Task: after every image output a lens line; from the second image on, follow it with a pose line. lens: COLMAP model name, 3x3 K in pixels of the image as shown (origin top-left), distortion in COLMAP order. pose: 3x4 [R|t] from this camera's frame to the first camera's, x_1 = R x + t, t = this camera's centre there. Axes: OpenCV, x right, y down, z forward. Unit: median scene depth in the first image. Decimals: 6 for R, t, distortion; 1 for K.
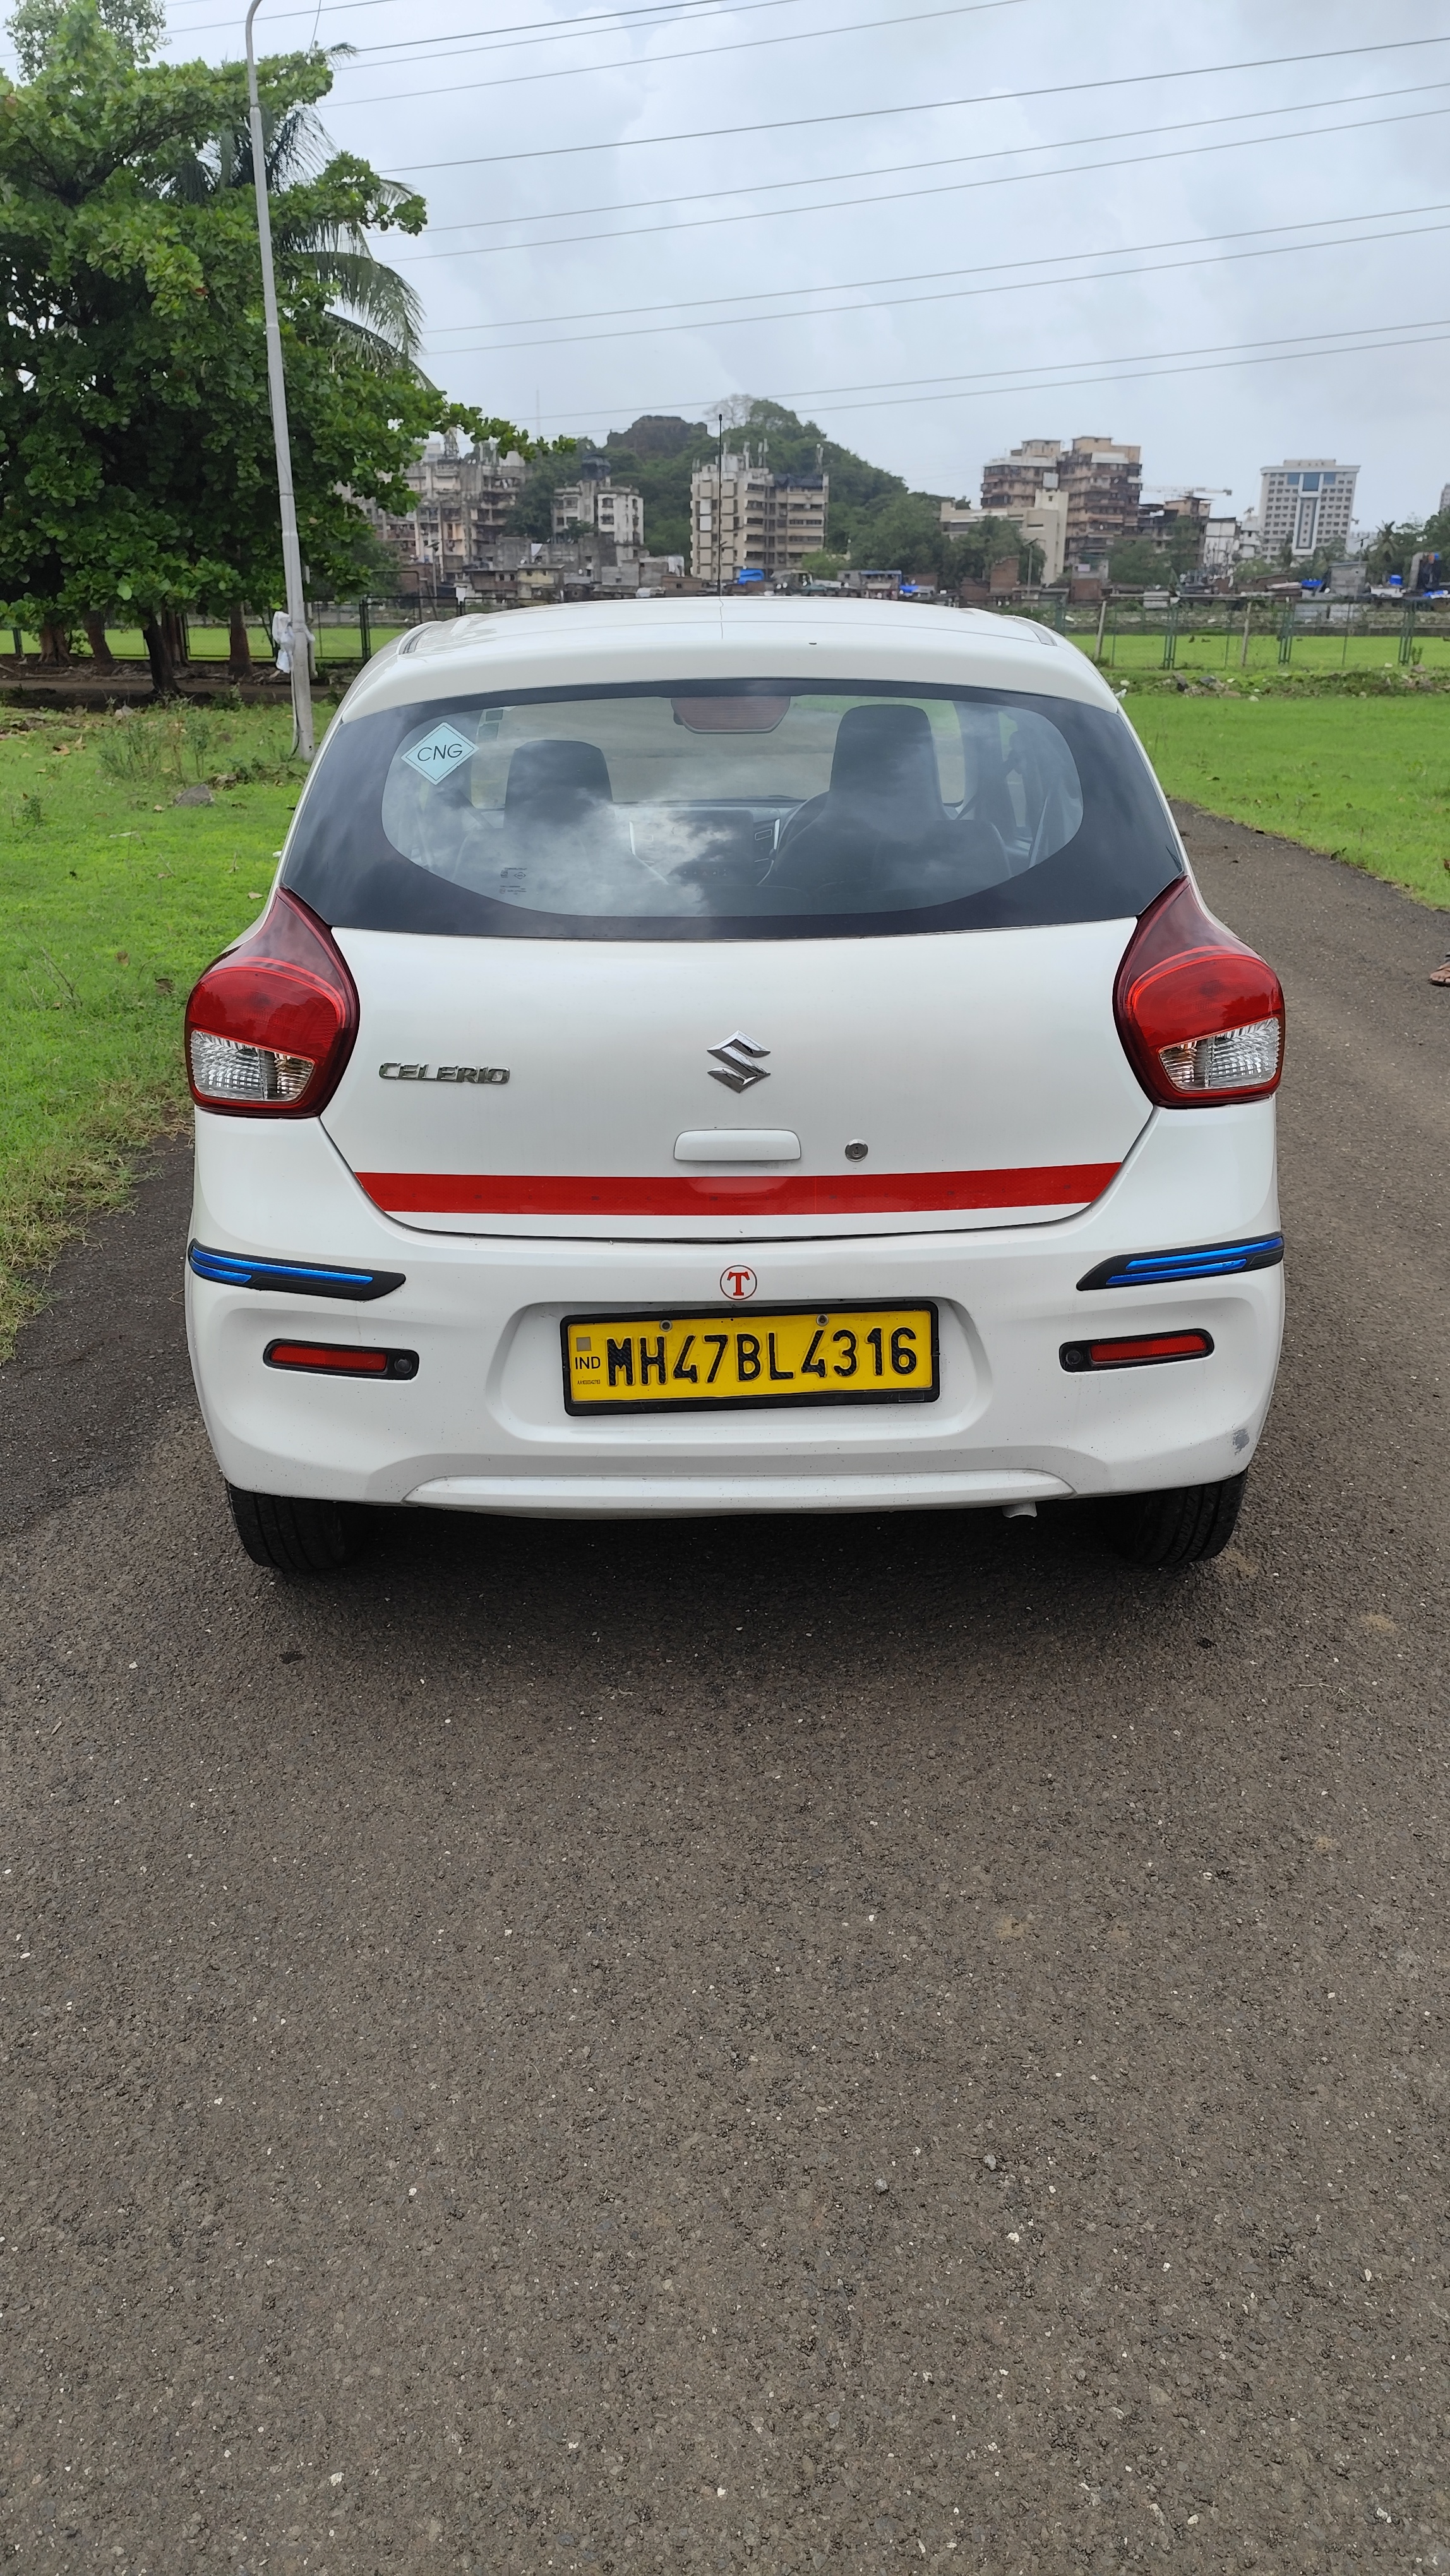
lens RADIAL K [[1881.2, 0, 720.0], [0, 1881.2, 1275.6], [0, 0, 1]] dist [0.044496, -0.040735]
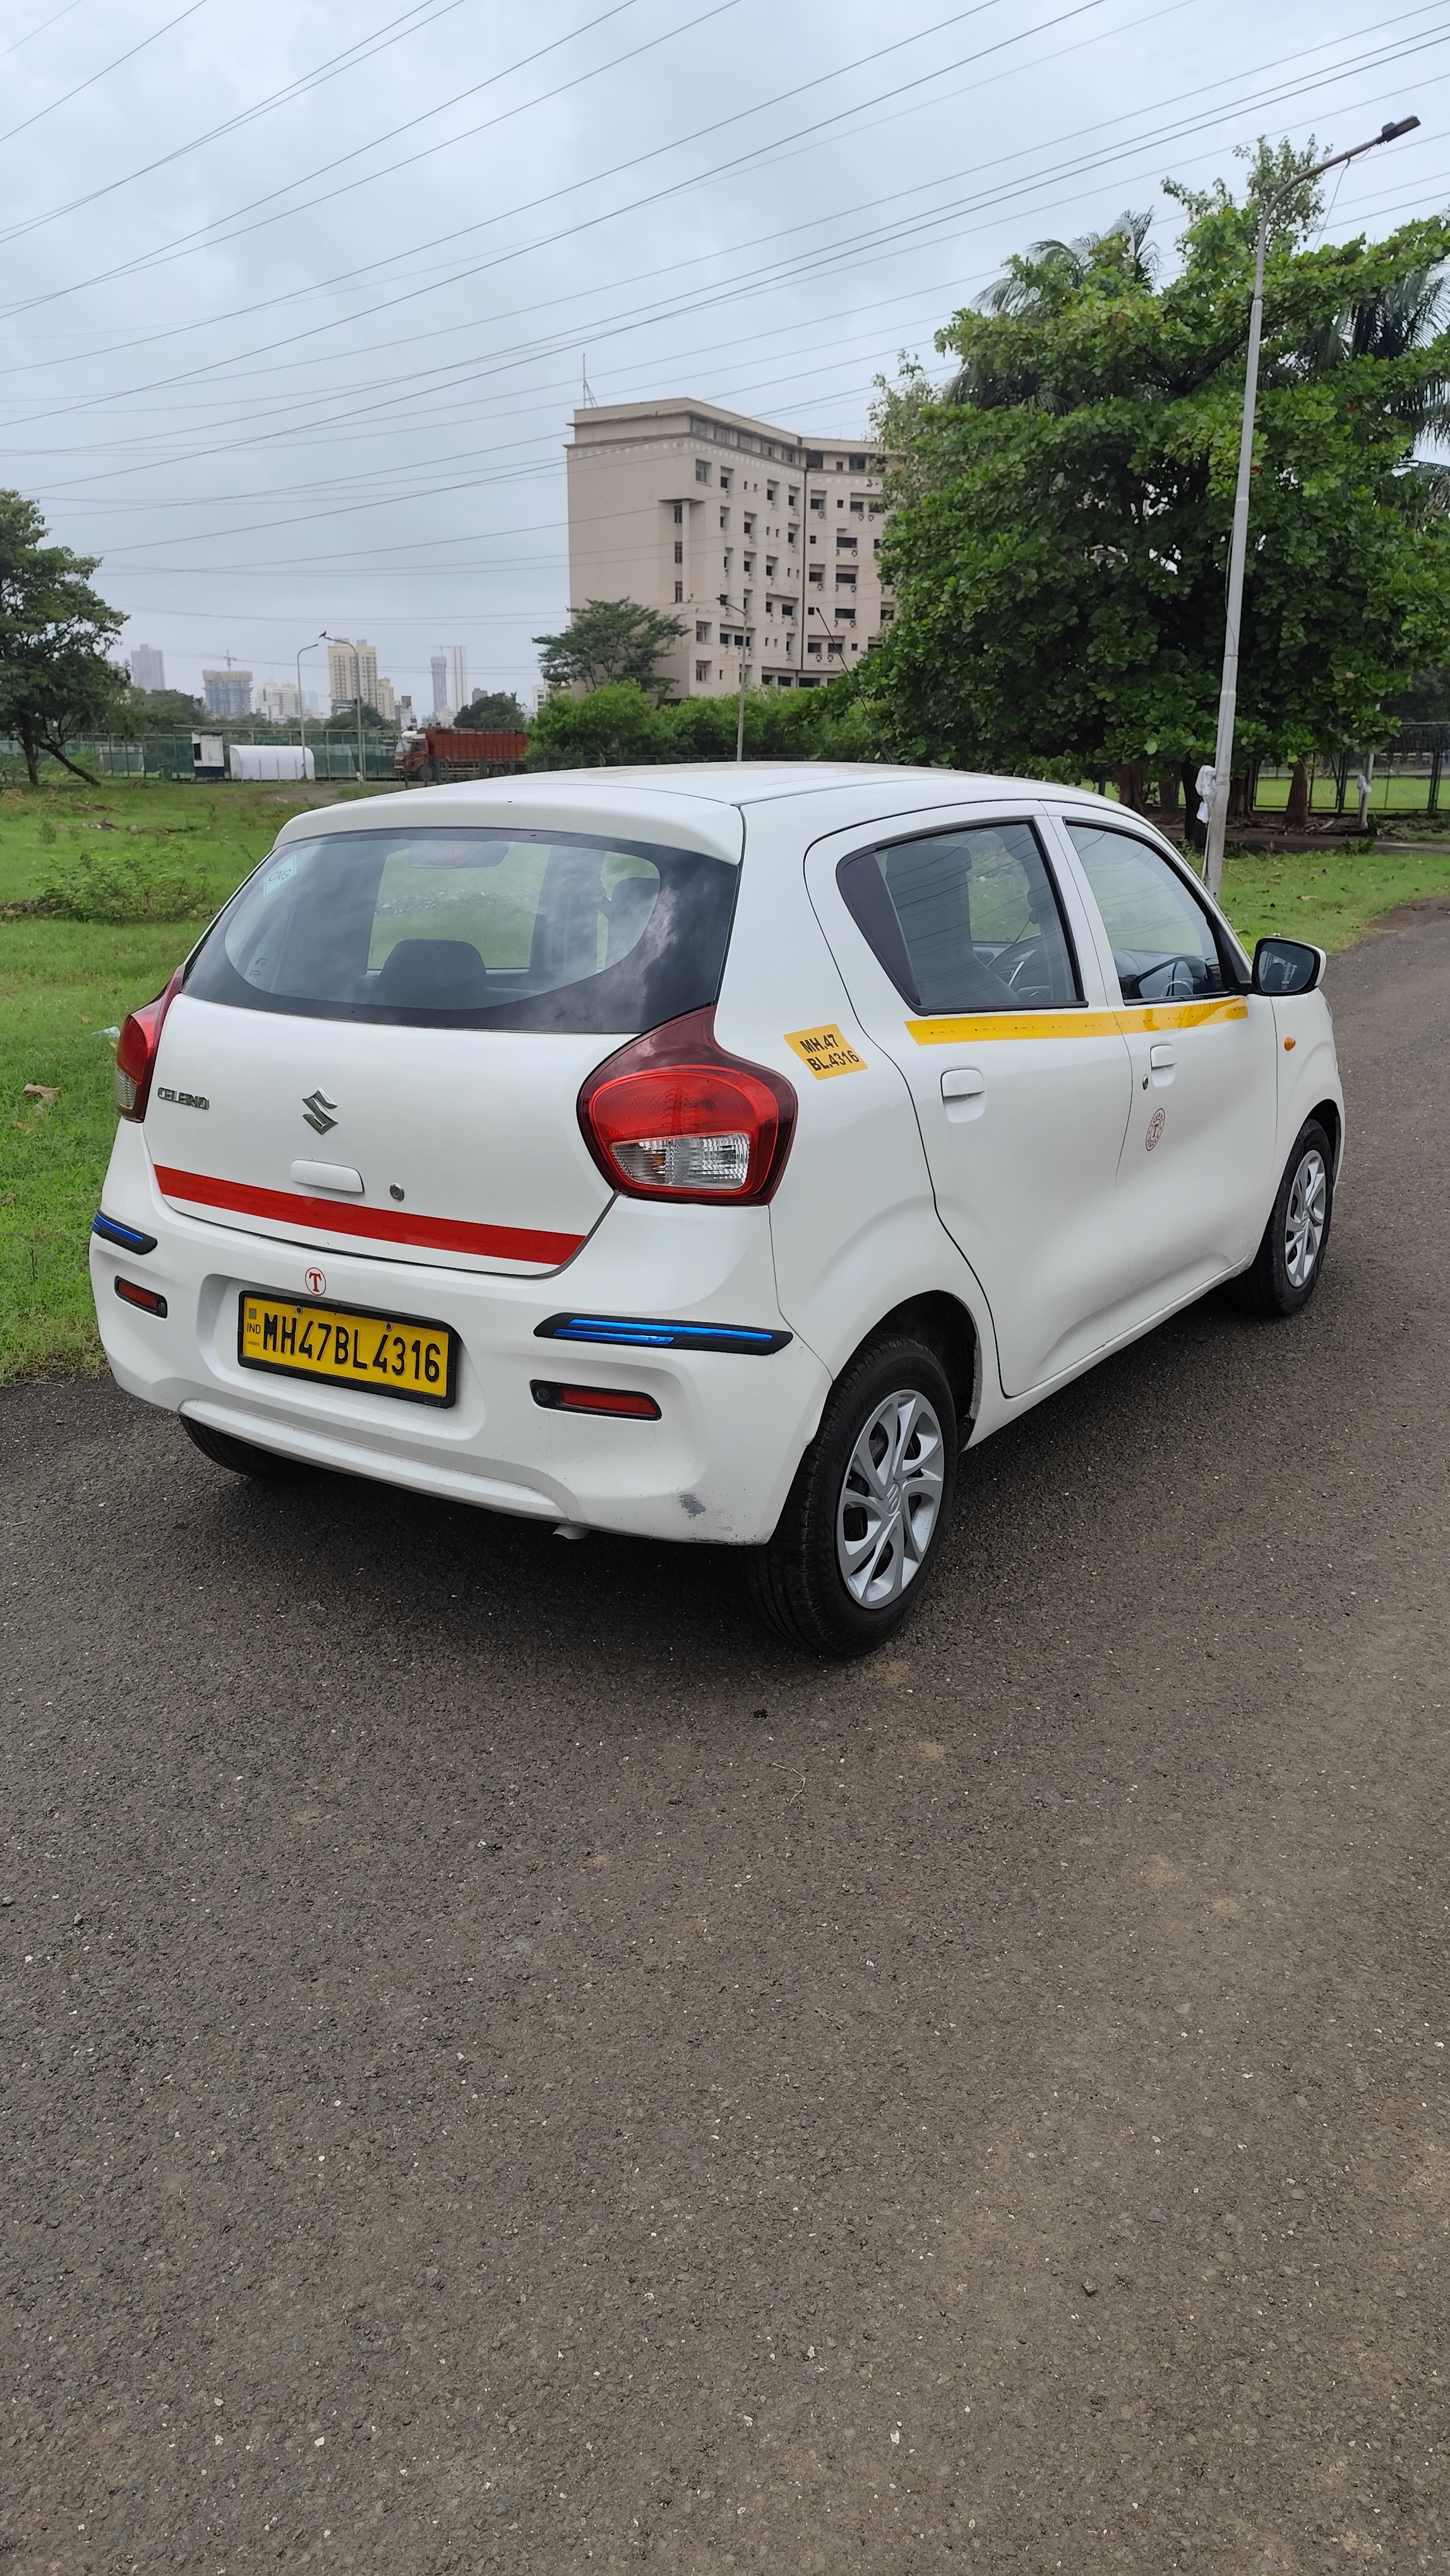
lens RADIAL K [[1881.2, 0, 667.8], [0, 1881.2, 1269.7], [0, 0, 1]] dist [0.044496, -0.040735]
pose [[0.810952, 0.154237, -0.564418, 0.905027], [-0.196321, 0.980438, -0.014152, -0.032297], [0.551194, 0.122284, 0.825368, 0.062538]]
